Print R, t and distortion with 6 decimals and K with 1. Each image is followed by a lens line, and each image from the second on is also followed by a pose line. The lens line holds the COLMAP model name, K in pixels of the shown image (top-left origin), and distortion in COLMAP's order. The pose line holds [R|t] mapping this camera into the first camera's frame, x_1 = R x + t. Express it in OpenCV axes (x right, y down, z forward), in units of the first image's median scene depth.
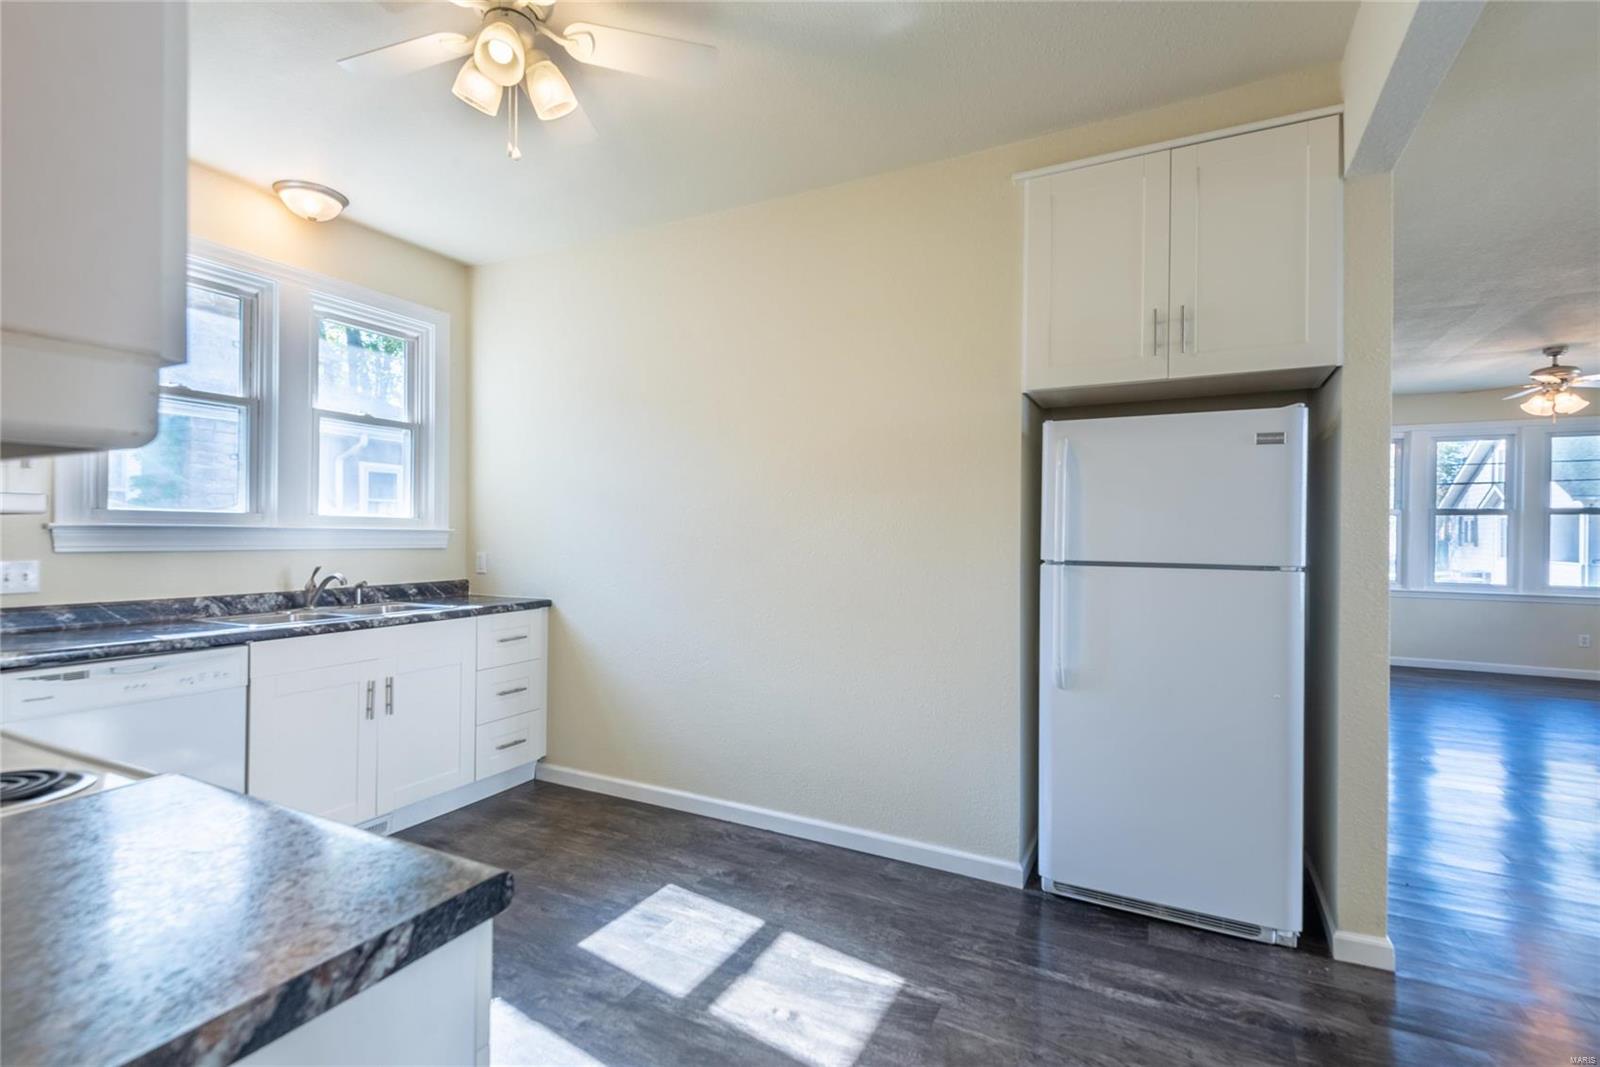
lens RADIAL K [[728.0, 0, 800.0], [0, 728.0, 533.5], [0, 0, 1]] dist [0.039385, -0.021685]
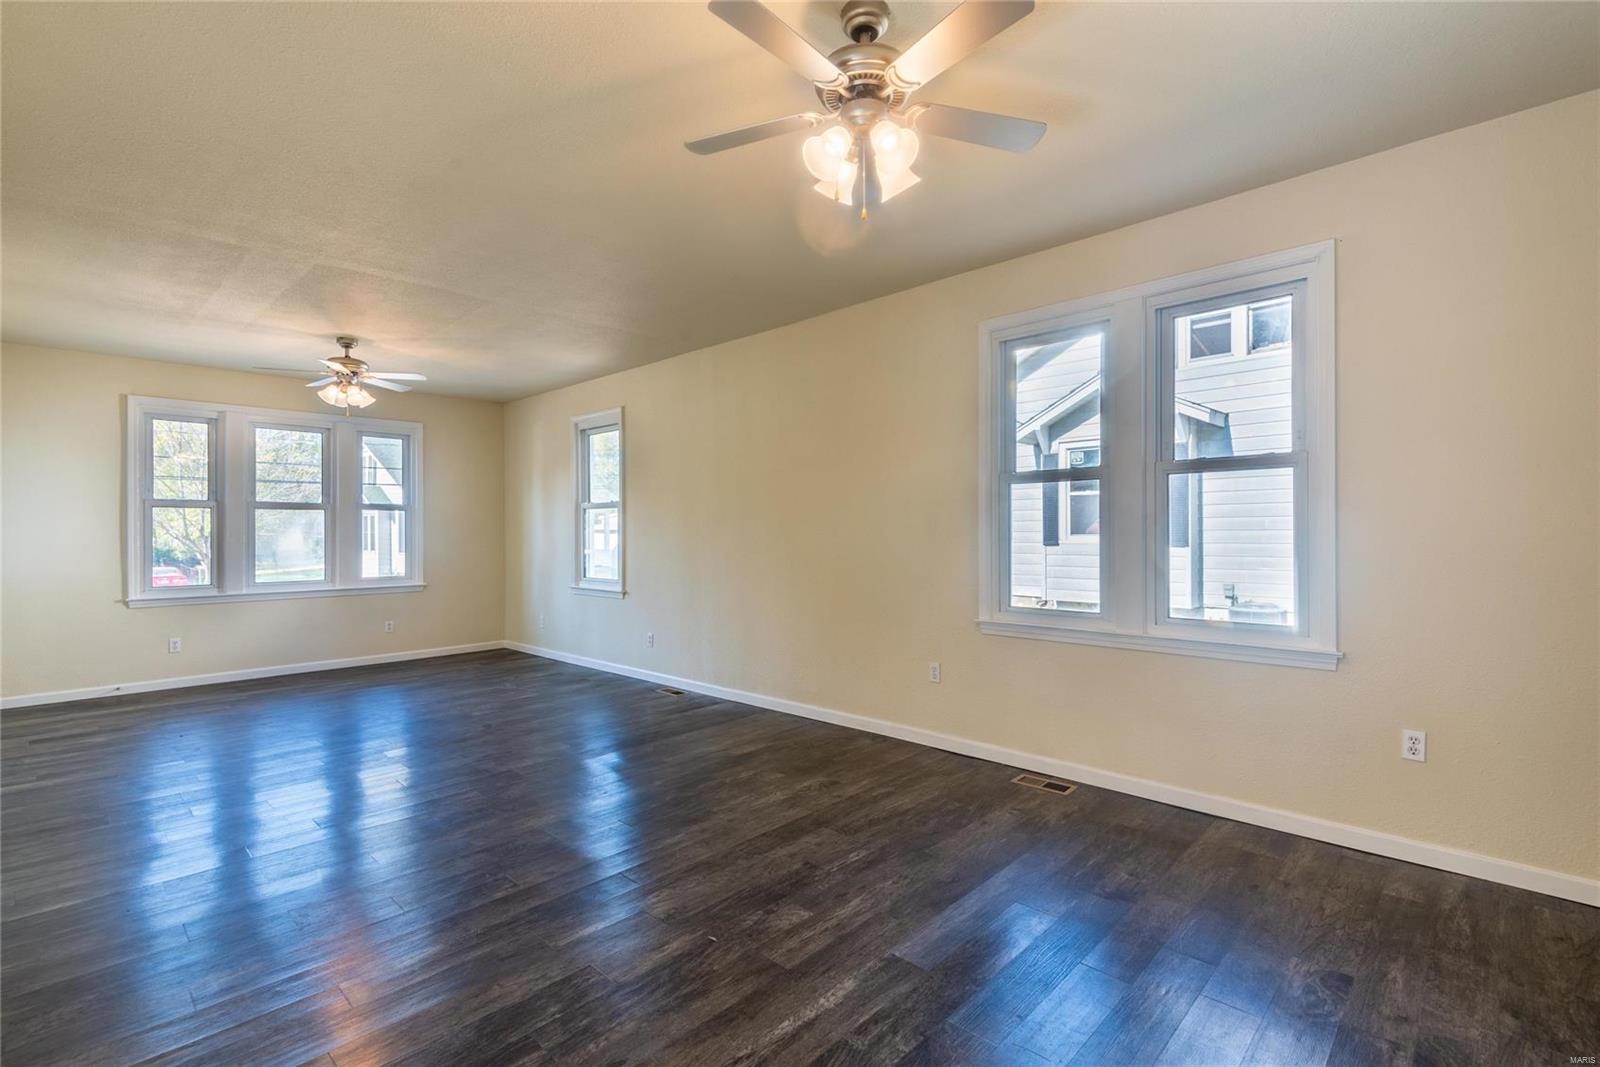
lens RADIAL K [[728.0, 0, 800.0], [0, 728.0, 533.5], [0, 0, 1]] dist [0.039385, -0.021685]
pose [[0.276692, -0.011970, 0.960884, 0.377809], [0.006060, 0.999924, 0.010711, 0.000262], [-0.960939, 0.002859, 0.276744, 0.237418]]
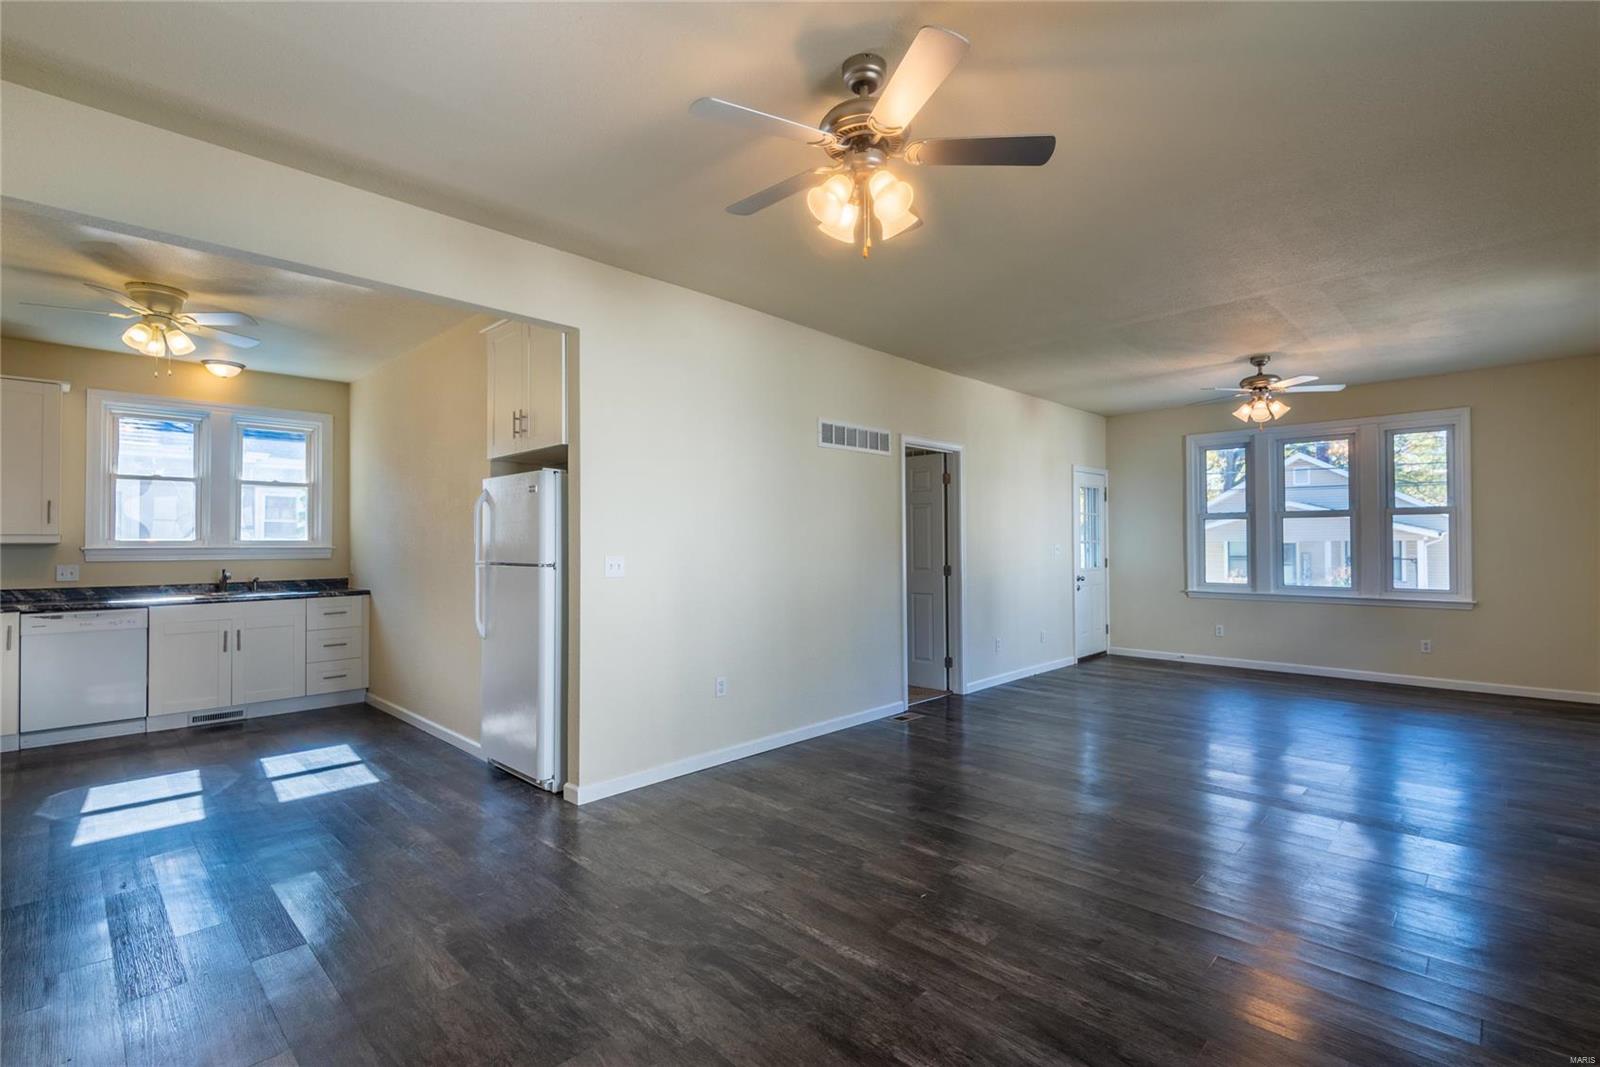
lens RADIAL K [[737.5, 0, 800.0], [0, 737.5, 533.5], [0, 0, 1]] dist [0.004397, 0.000002]
pose [[0.955615, -0.017364, -0.294106, 1.097676], [0.013870, 0.999806, -0.013963, 0.003029], [0.294292, 0.009264, 0.955671, -0.278698]]
